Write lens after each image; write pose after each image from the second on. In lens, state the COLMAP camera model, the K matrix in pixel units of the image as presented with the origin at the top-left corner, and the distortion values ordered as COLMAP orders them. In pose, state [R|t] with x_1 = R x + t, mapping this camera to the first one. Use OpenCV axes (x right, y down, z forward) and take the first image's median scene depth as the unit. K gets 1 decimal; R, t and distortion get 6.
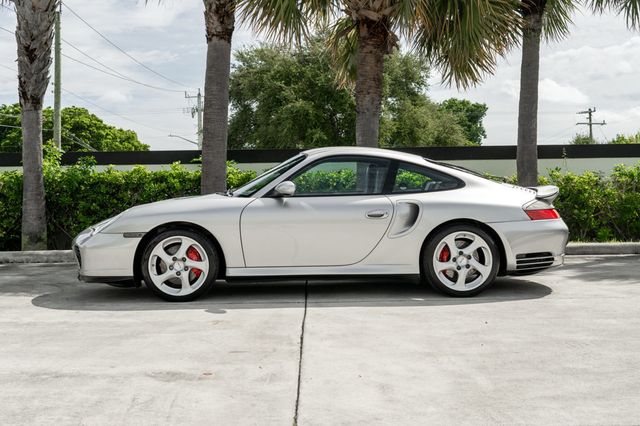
lens RADIAL K [[882.0, 0, 331.3], [0, 882.0, 212.9], [0, 0, 1]] dist [0.044691, 0.072682]
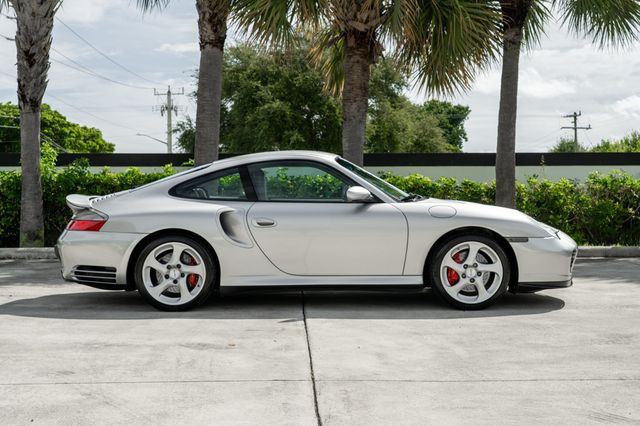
lens RADIAL K [[943.4, 0, 319.3], [0, 943.4, 229.5], [0, 0, 1]] dist [0.093219, -0.011152]
pose [[0.999743, 0.011720, 0.019408, -0.019392], [-0.011950, 0.999860, 0.011730, 0.003416], [-0.019268, -0.011959, 0.999743, -0.115858]]
